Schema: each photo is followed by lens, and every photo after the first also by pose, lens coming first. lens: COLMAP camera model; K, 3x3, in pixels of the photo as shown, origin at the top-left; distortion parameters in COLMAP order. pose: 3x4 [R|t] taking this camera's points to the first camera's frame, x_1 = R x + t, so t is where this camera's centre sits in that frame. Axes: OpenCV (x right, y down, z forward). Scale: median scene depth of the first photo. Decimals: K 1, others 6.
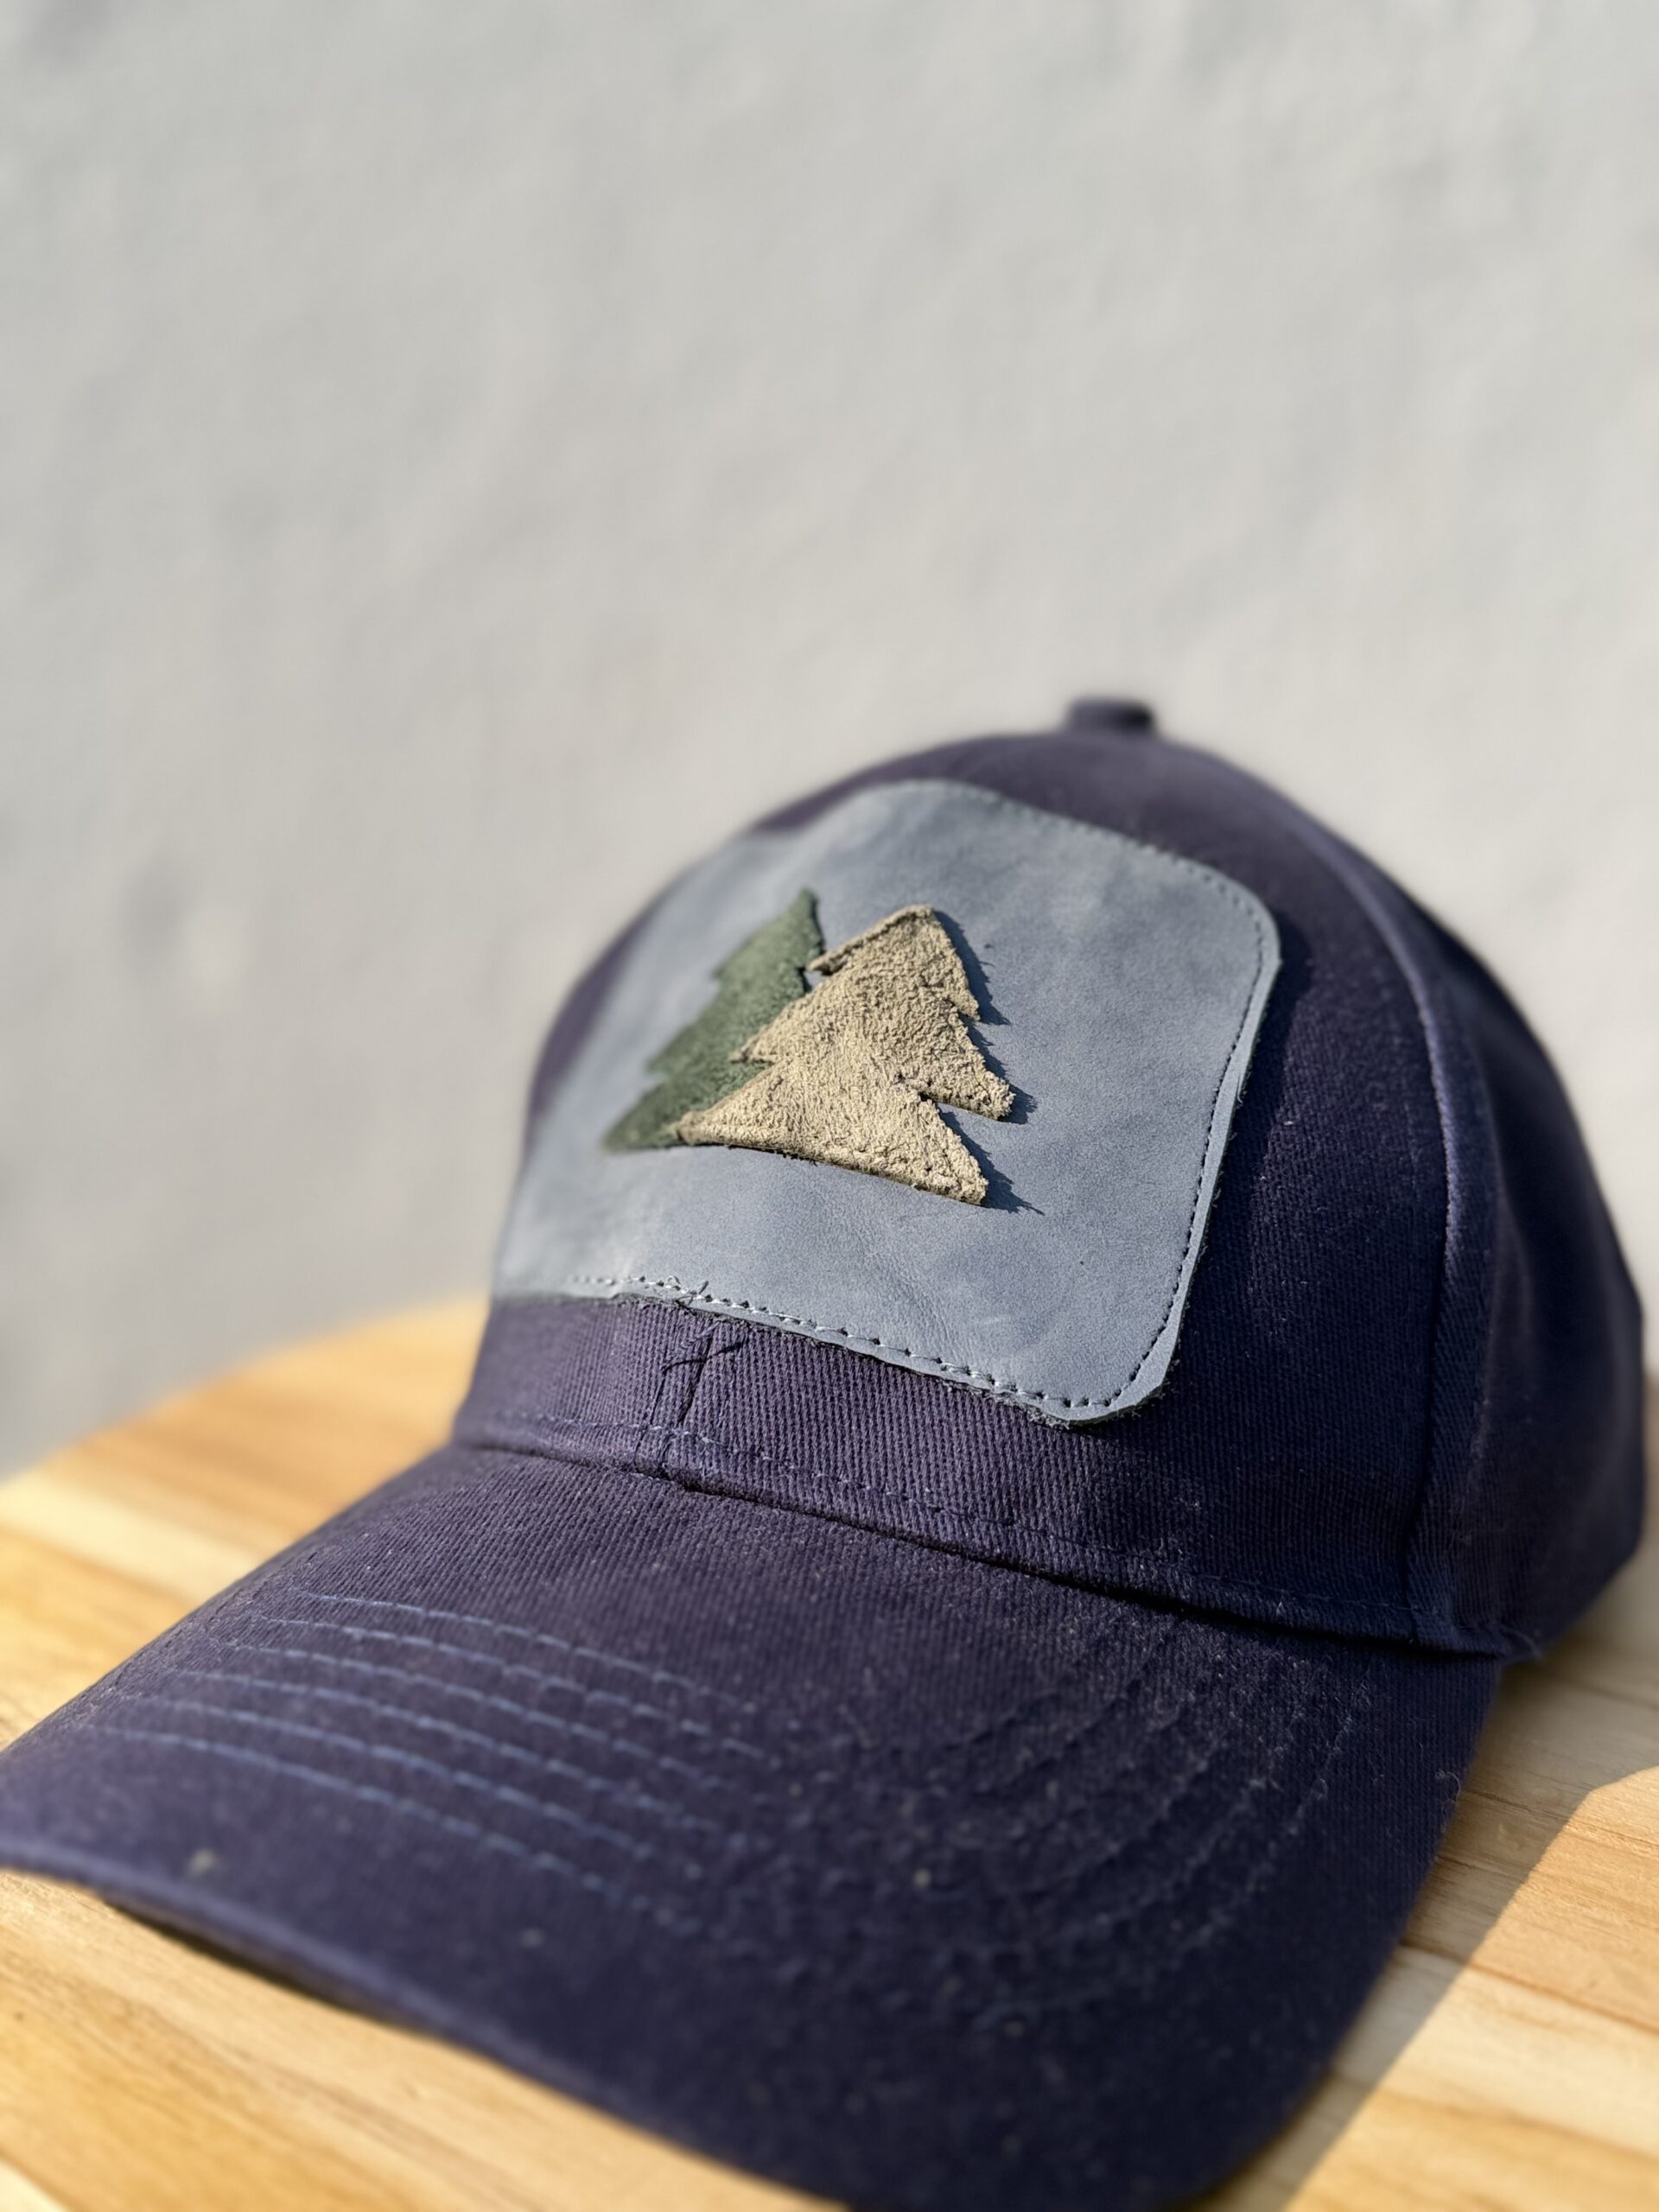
lens RADIAL K [[1992.4, 0, 843.8], [0, 1992.4, 1137.3], [0, 0, 1]] dist [-0.107693, 0.084864]
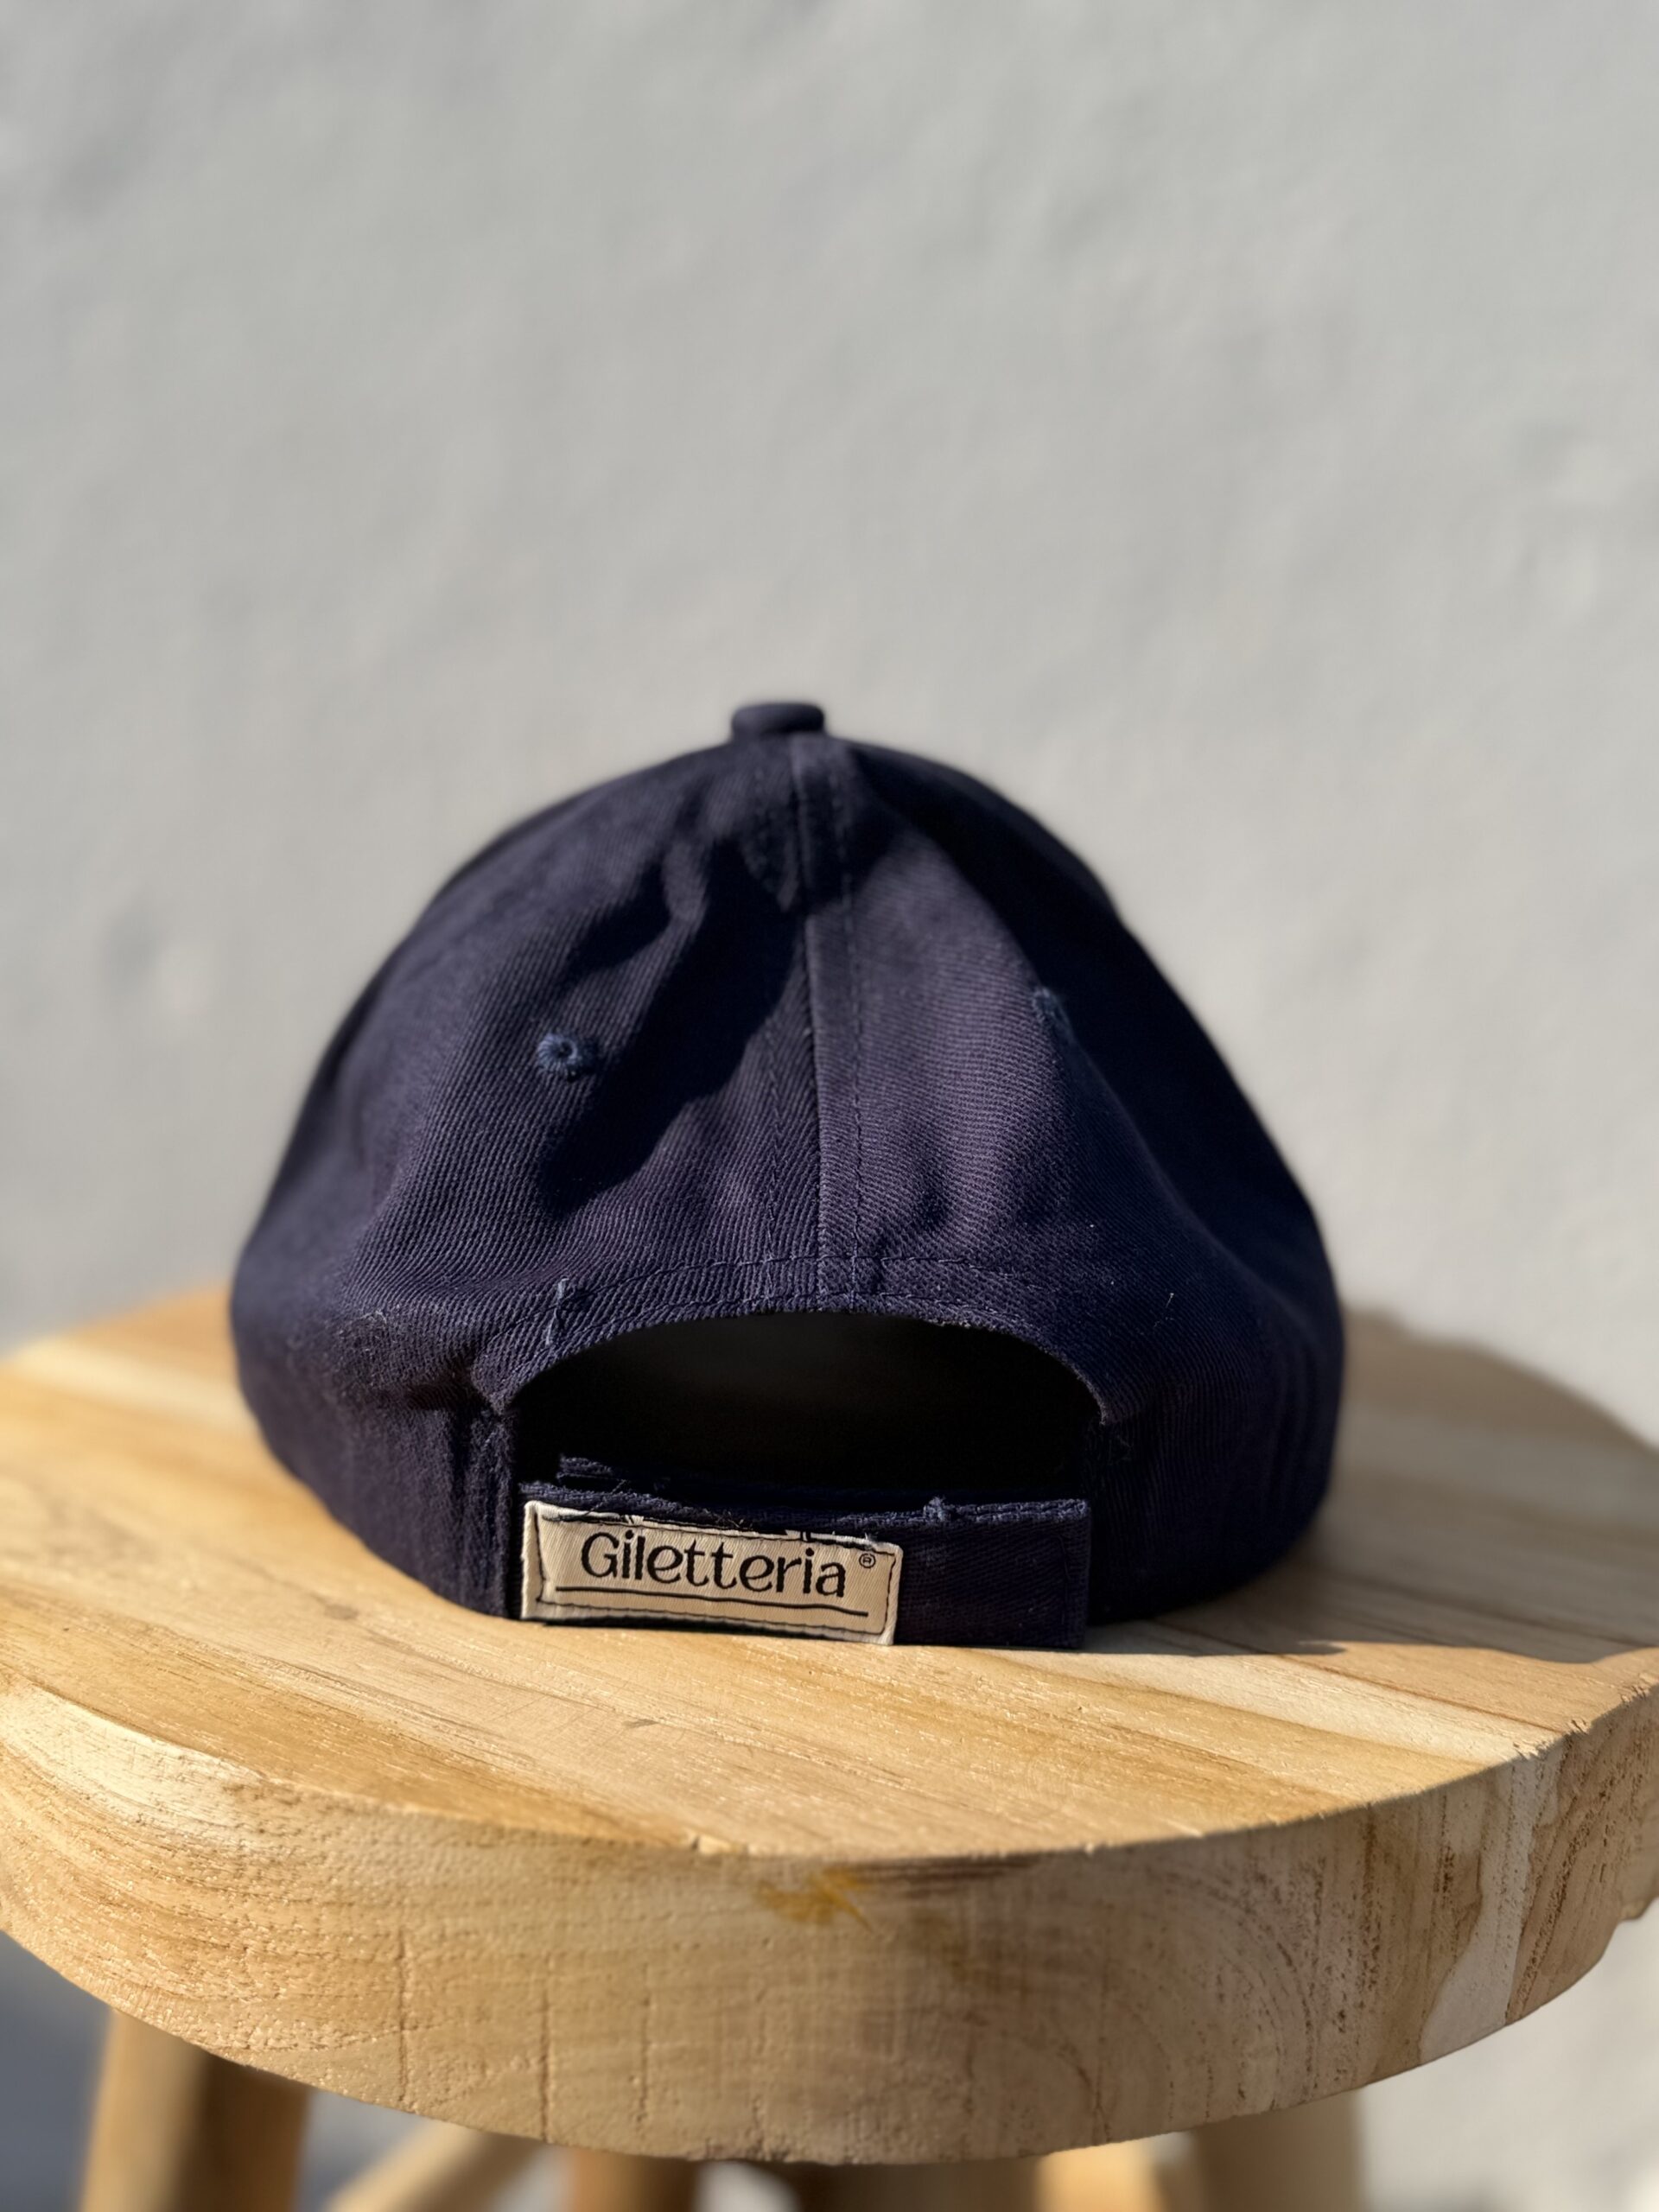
lens RADIAL K [[1936.7, 0, 829.5], [0, 1936.7, 1106.0], [0, 0, 1]] dist [0.012667, -0.099097]
pose [[0.999339, 0.018066, 0.031533, 0.030065], [-0.015588, 0.996898, -0.077141, 0.095315], [-0.032829, 0.076599, 0.996521, -0.201943]]
